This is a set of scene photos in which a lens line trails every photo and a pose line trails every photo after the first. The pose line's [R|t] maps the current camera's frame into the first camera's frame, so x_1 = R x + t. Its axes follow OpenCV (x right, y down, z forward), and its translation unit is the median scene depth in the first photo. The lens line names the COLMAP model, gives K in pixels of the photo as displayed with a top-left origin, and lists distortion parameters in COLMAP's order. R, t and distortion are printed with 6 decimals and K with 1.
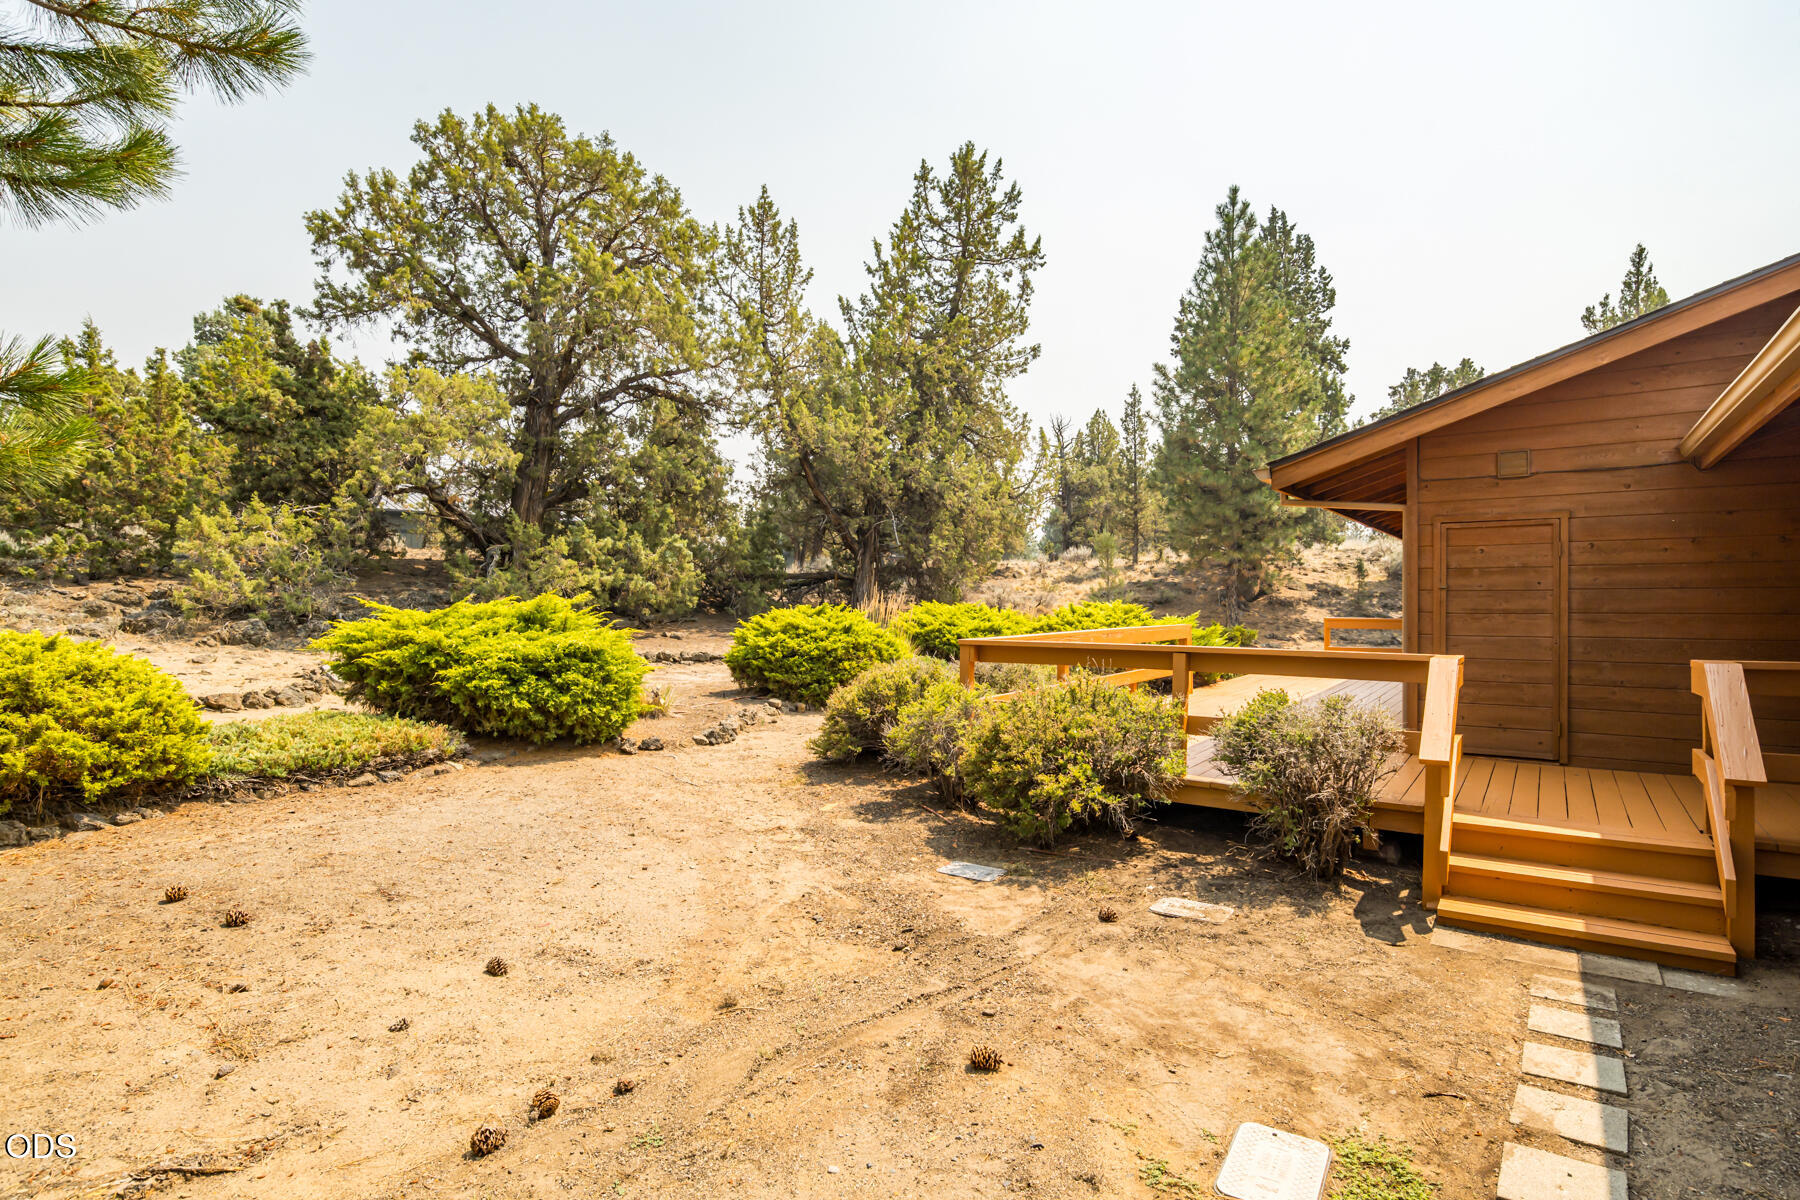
lens RADIAL K [[911.0, 0, 901.0], [0, 911.0, 593.4], [0, 0, 1]] dist [-0.017465, 0.007995]
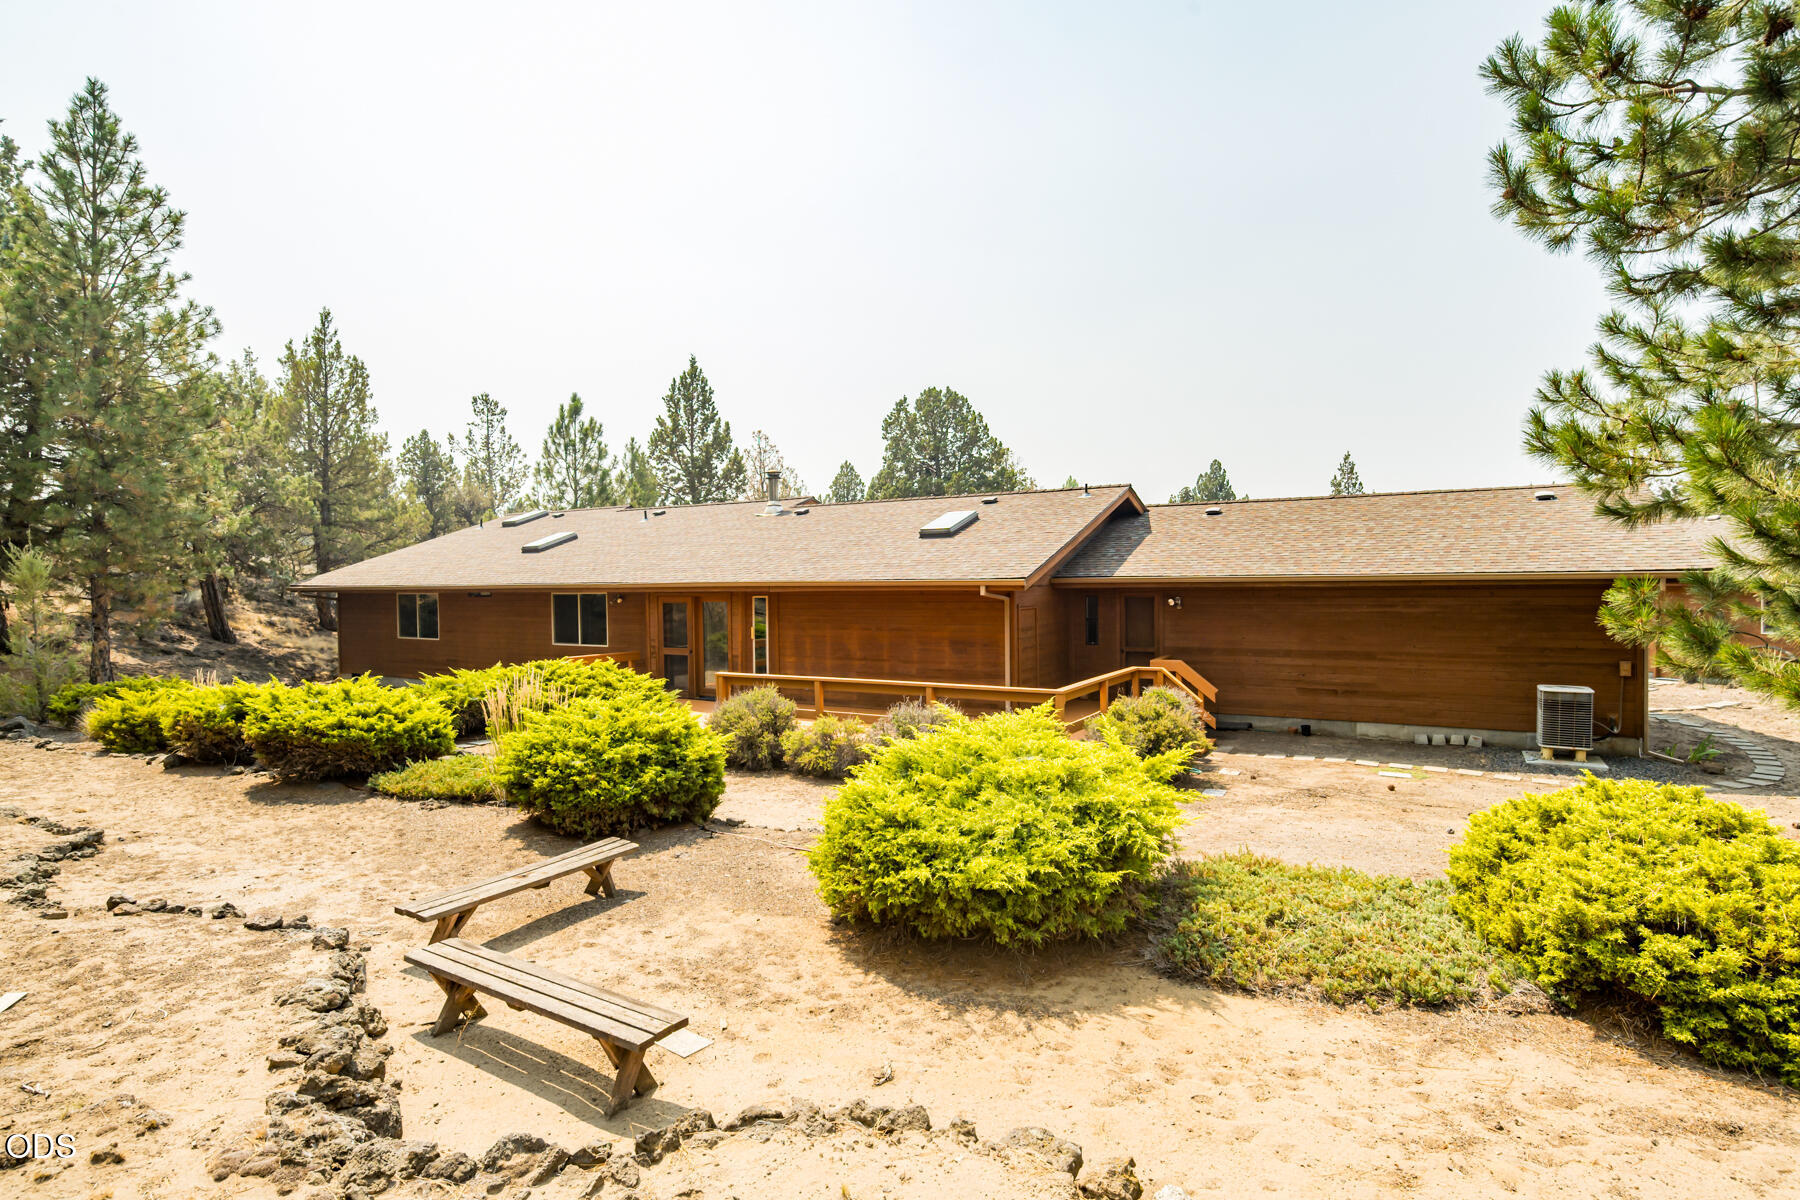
lens RADIAL K [[911.0, 0, 903.4], [0, 911.0, 603.4], [0, 0, 1]] dist [-0.017465, 0.007995]
pose [[-0.090928, -0.022305, 0.995608, -2.305156], [0.006157, 0.999717, 0.022960, -0.213685], [-0.995838, 0.008217, -0.090765, 2.276098]]
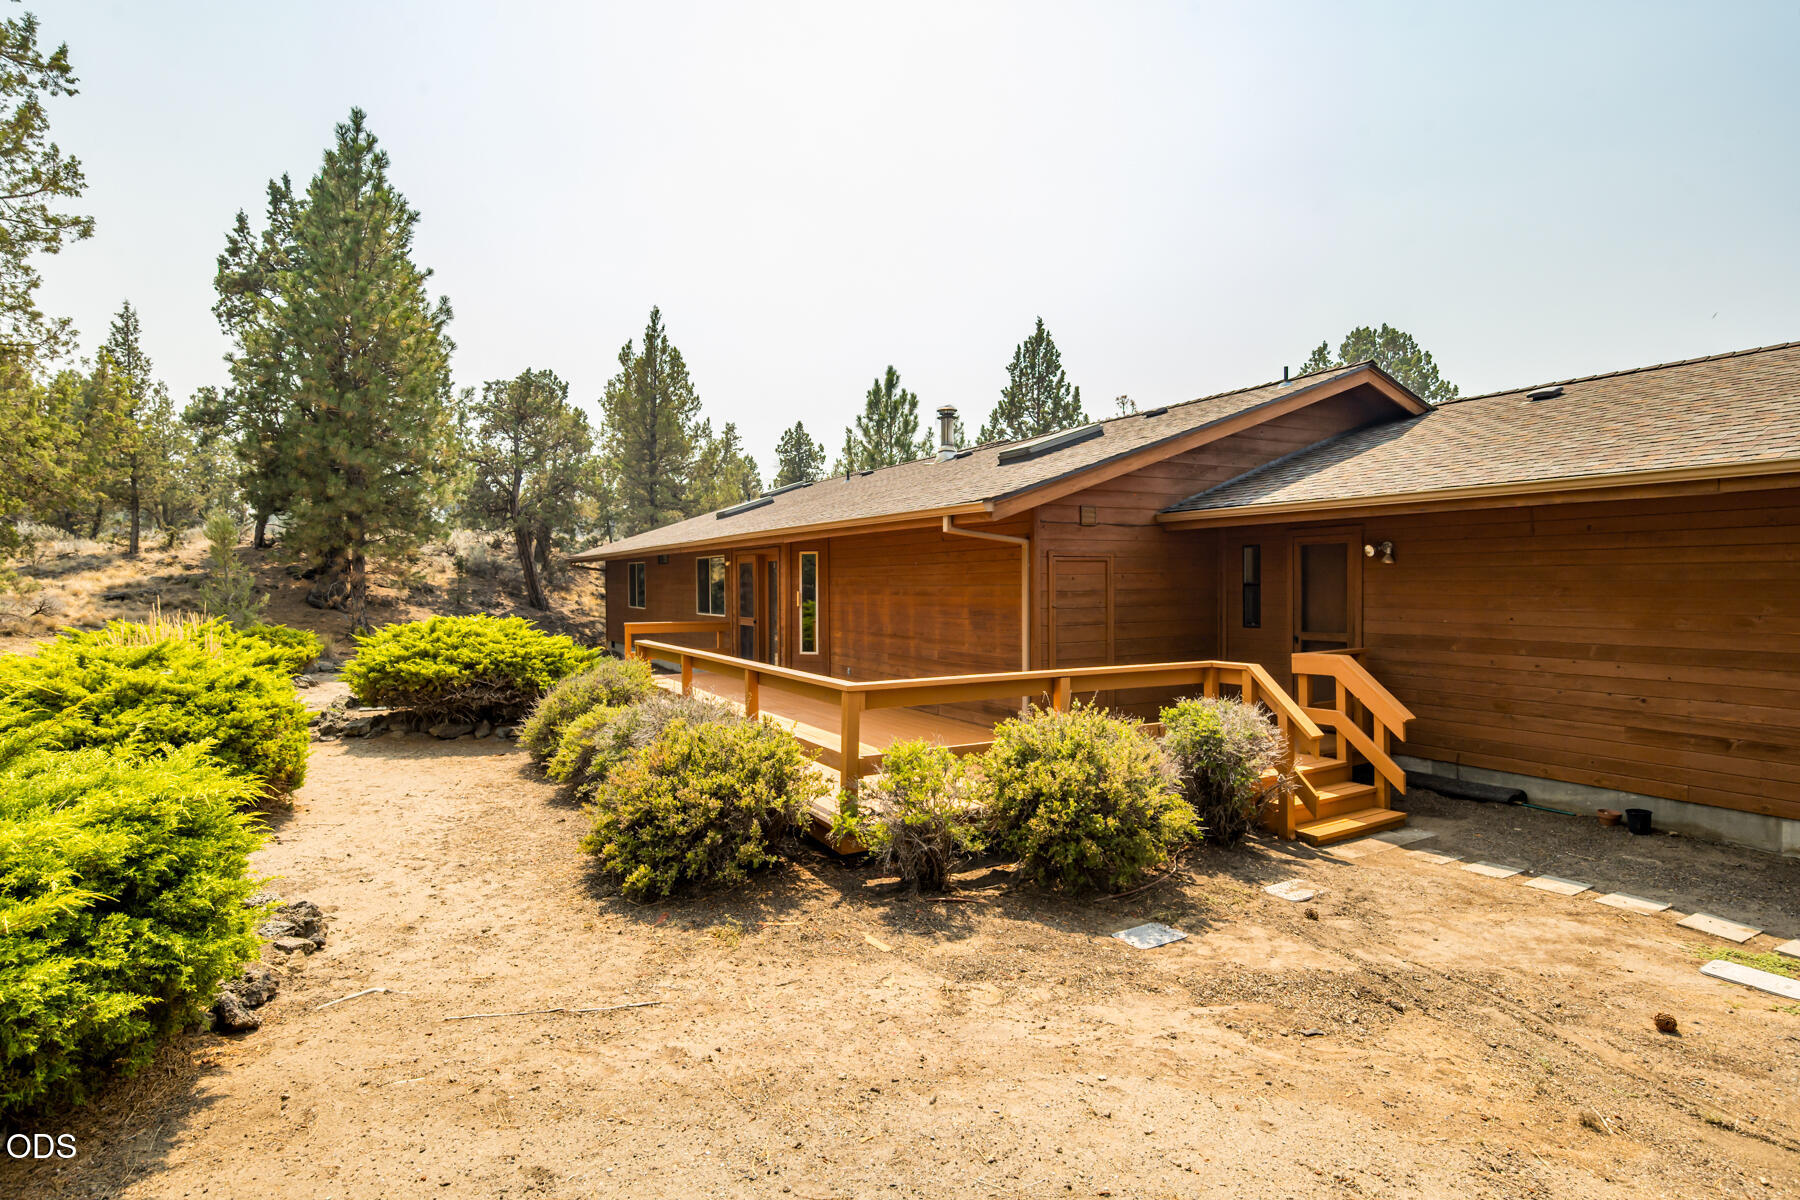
lens RADIAL K [[911.0, 0, 906.0], [0, 911.0, 598.9], [0, 0, 1]] dist [-0.017465, 0.007995]
pose [[0.417267, -0.018076, 0.908604, -1.025275], [-0.000084, 0.999801, 0.019929, -0.066636], [-0.908784, -0.008392, 0.417182, 1.005054]]
